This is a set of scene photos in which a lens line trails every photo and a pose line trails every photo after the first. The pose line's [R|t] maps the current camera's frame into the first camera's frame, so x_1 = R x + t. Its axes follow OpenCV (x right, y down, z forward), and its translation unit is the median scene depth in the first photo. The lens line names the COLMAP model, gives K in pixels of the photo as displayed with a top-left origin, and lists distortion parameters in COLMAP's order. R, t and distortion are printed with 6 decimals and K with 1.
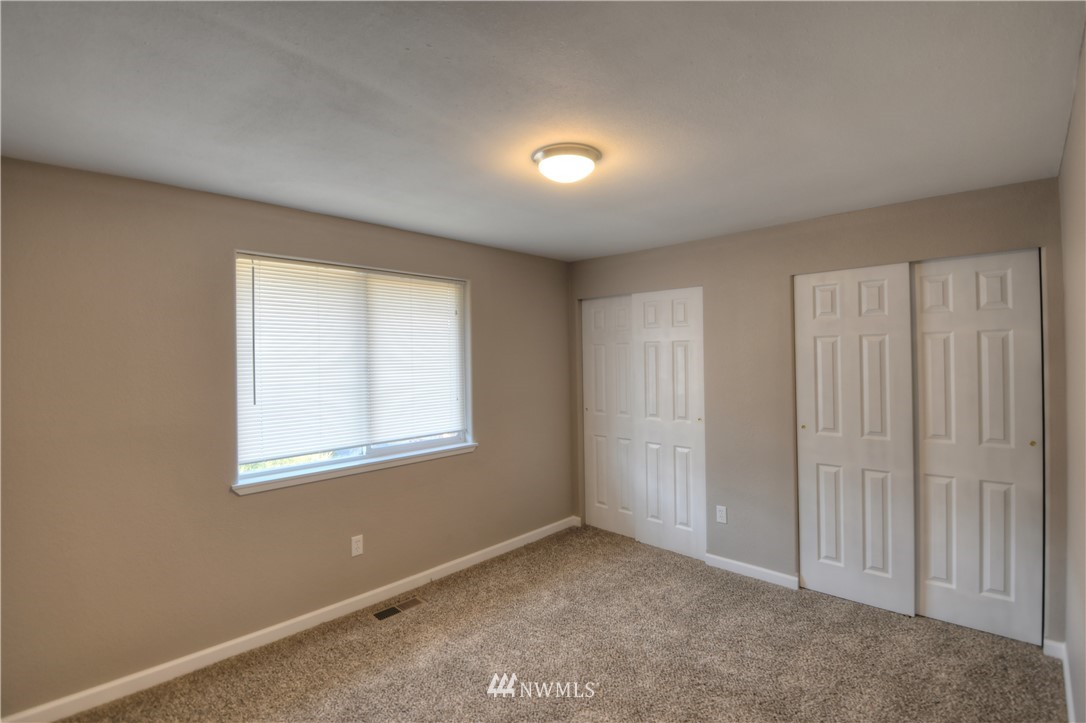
lens RADIAL K [[508.8, 0, 545.0], [0, 508.8, 353.0], [0, 0, 1]] dist [0.021539, -0.031942]
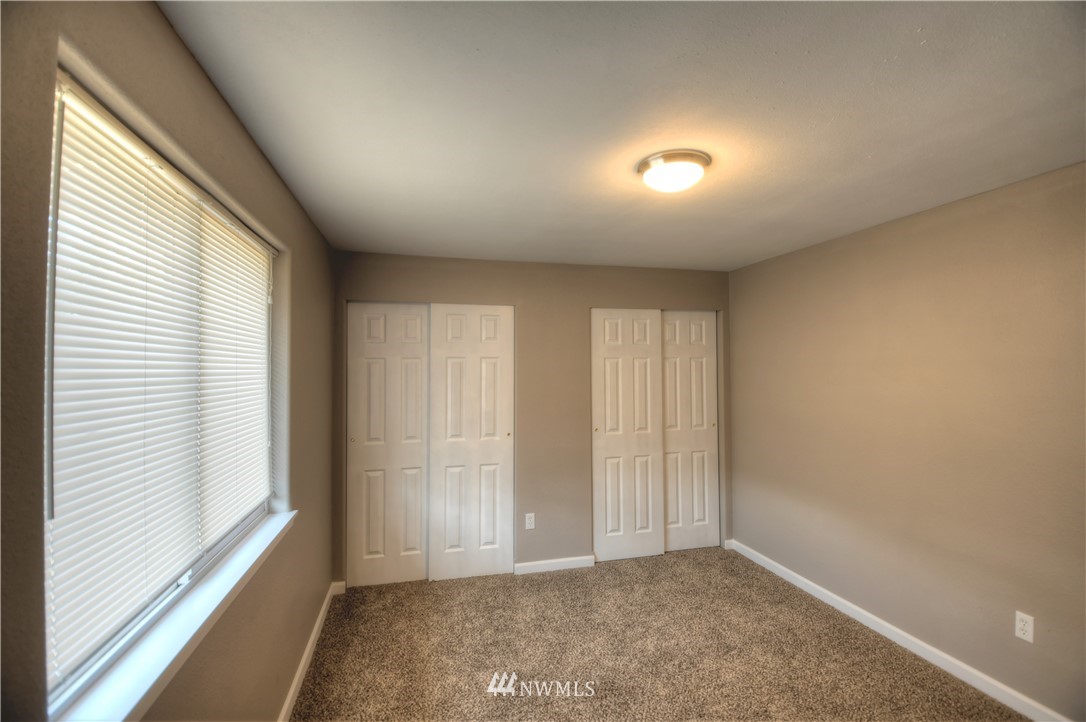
lens RADIAL K [[472.9, 0, 545.6], [0, 472.9, 356.2], [0, 0, 1]] dist [0.017062, -0.023609]
pose [[0.530910, 0.036329, 0.846649, -0.529917], [-0.006890, 0.999233, -0.038555, 0.010177], [-0.847400, 0.014635, 0.530753, 0.481607]]
